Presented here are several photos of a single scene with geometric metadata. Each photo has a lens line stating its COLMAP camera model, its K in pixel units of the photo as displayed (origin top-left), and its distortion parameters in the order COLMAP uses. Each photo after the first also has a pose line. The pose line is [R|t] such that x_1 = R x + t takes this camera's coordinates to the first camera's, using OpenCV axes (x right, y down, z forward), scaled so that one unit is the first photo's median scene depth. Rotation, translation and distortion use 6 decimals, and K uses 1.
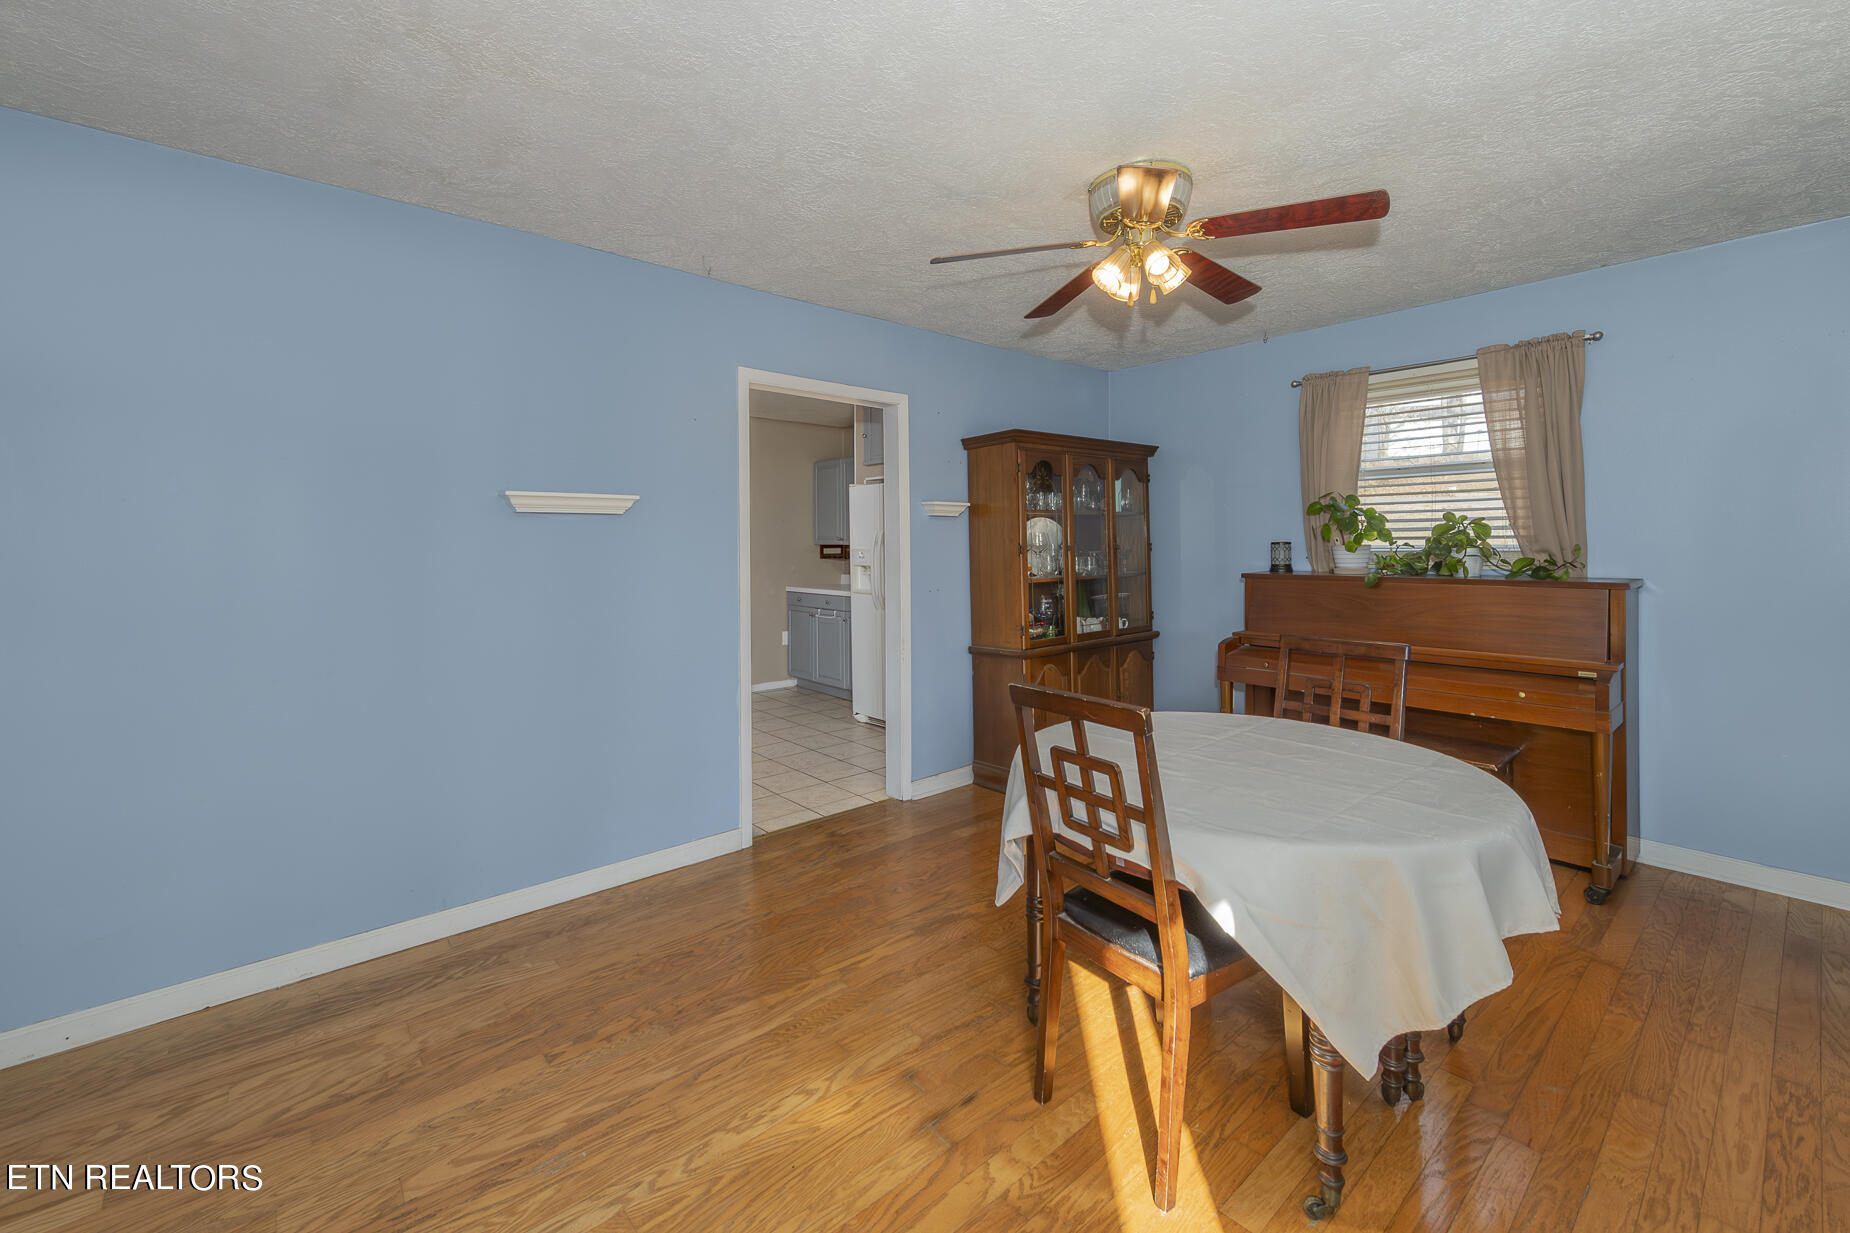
lens RADIAL K [[716.6, 0, 934.9], [0, 716.6, 563.7], [0, 0, 1]] dist [-0.000278, -0.000049]
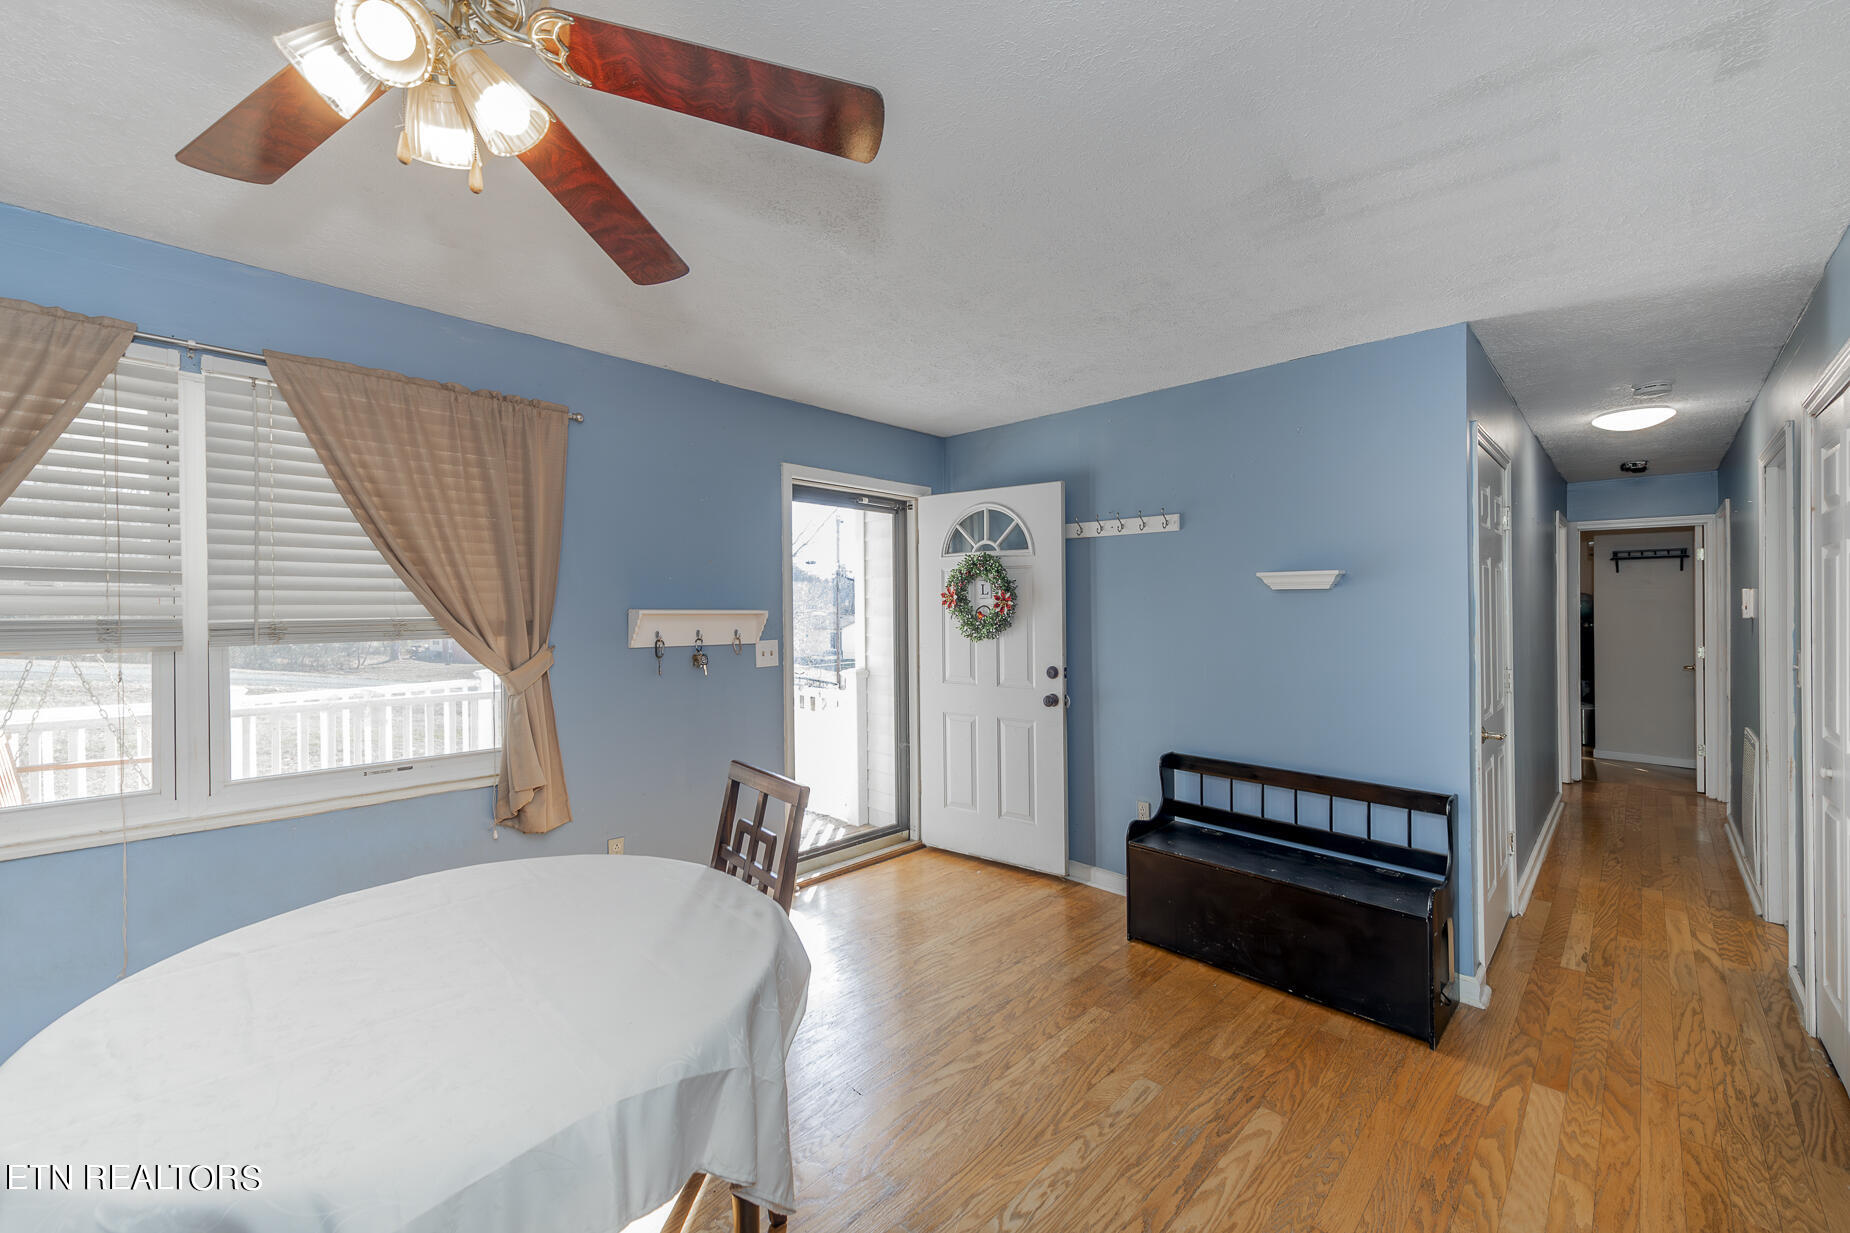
lens RADIAL K [[710.8, 0, 925.0], [0, 710.8, 616.5], [0, 0, 1]] dist [0.000411, 0.000015]
pose [[-0.998081, 0.004408, -0.061757, 0.006742], [0.001994, 0.999234, 0.039091, -0.109342], [0.061882, 0.038893, -0.997325, 1.891825]]
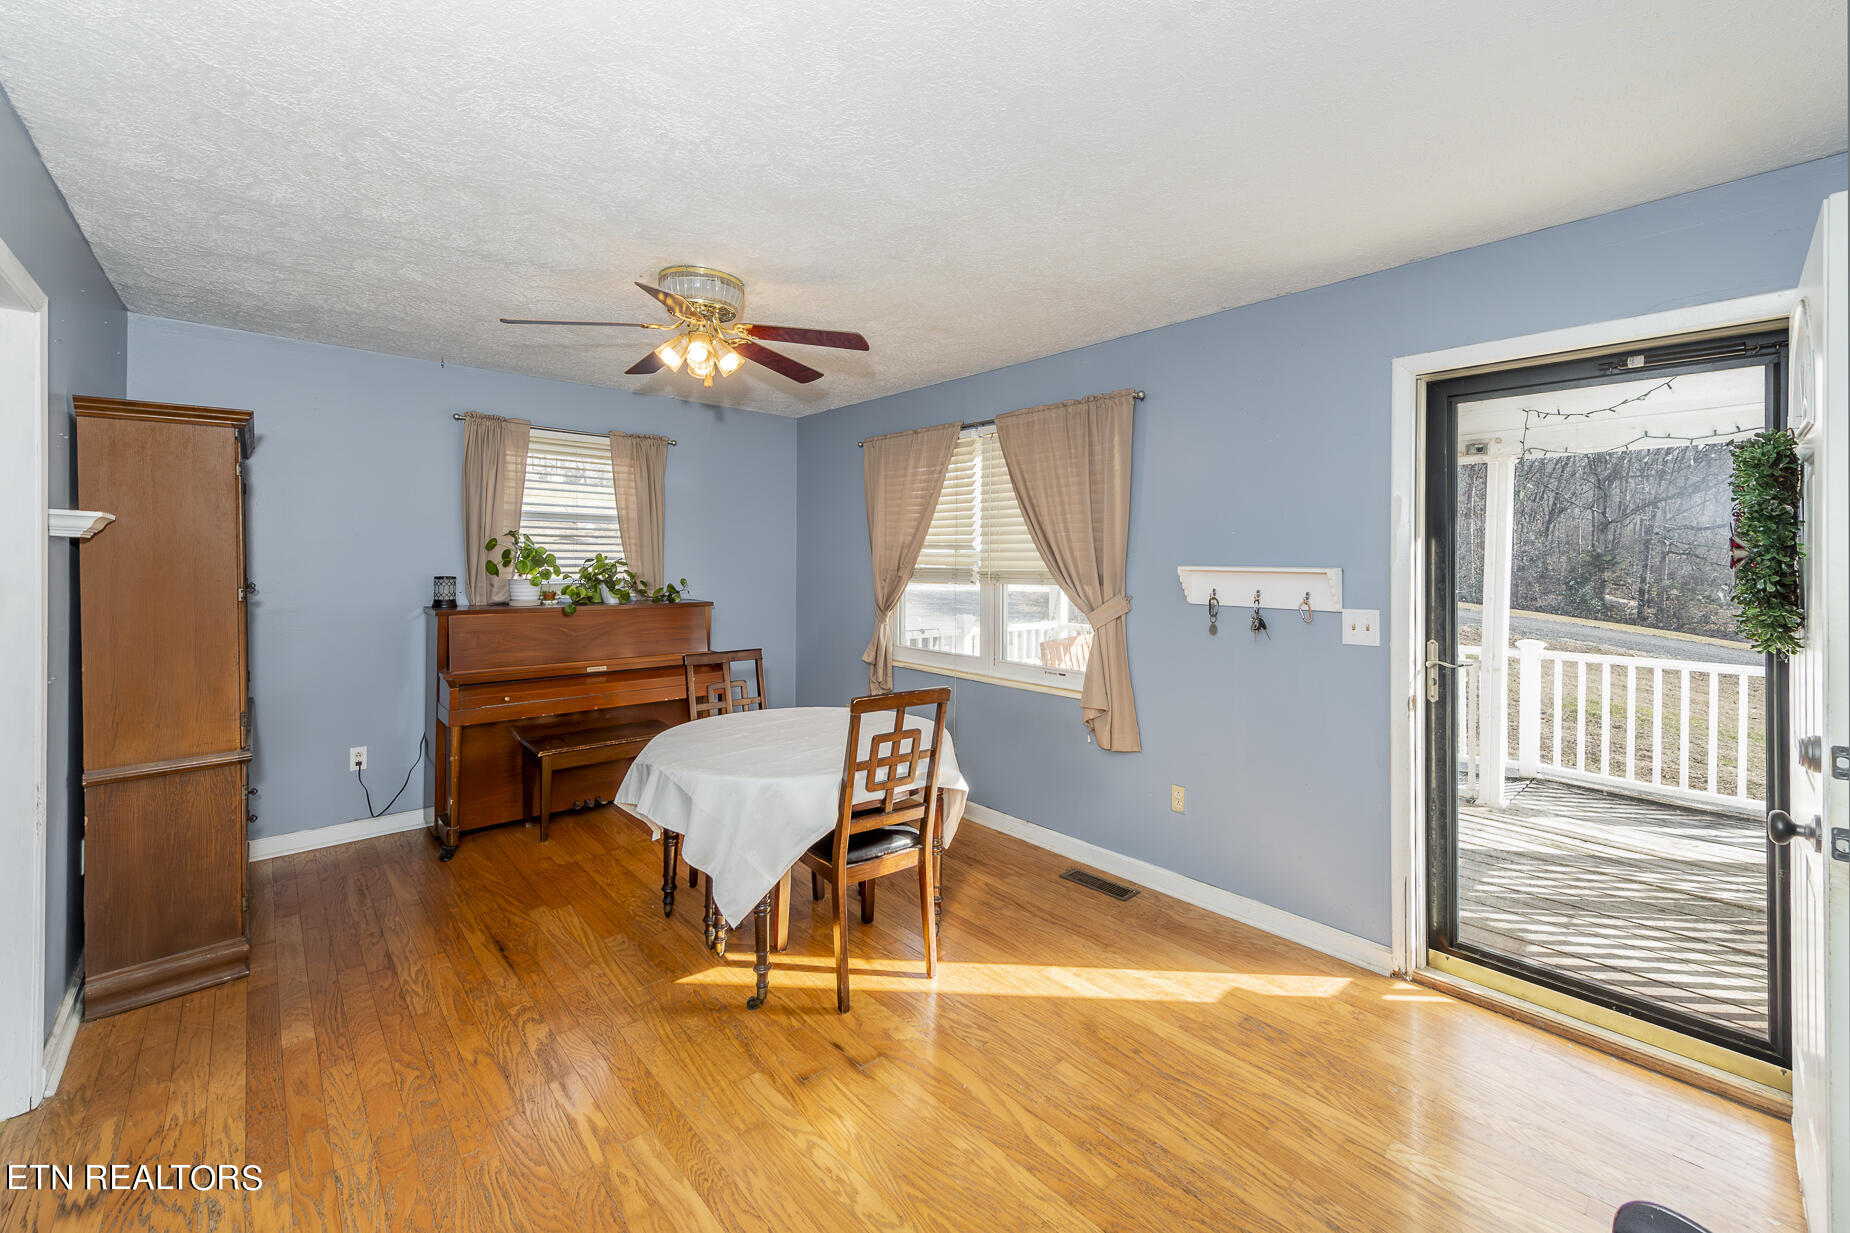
lens RADIAL K [[753.1, 0, 914.1], [0, 753.1, 578.1], [0, 0, 1]] dist [0.000834, 0.000056]
pose [[0.010071, -0.014589, 0.999843, -1.200096], [0.018661, 0.999722, 0.014399, -0.070620], [-0.999775, 0.018513, 0.010341, 0.816727]]
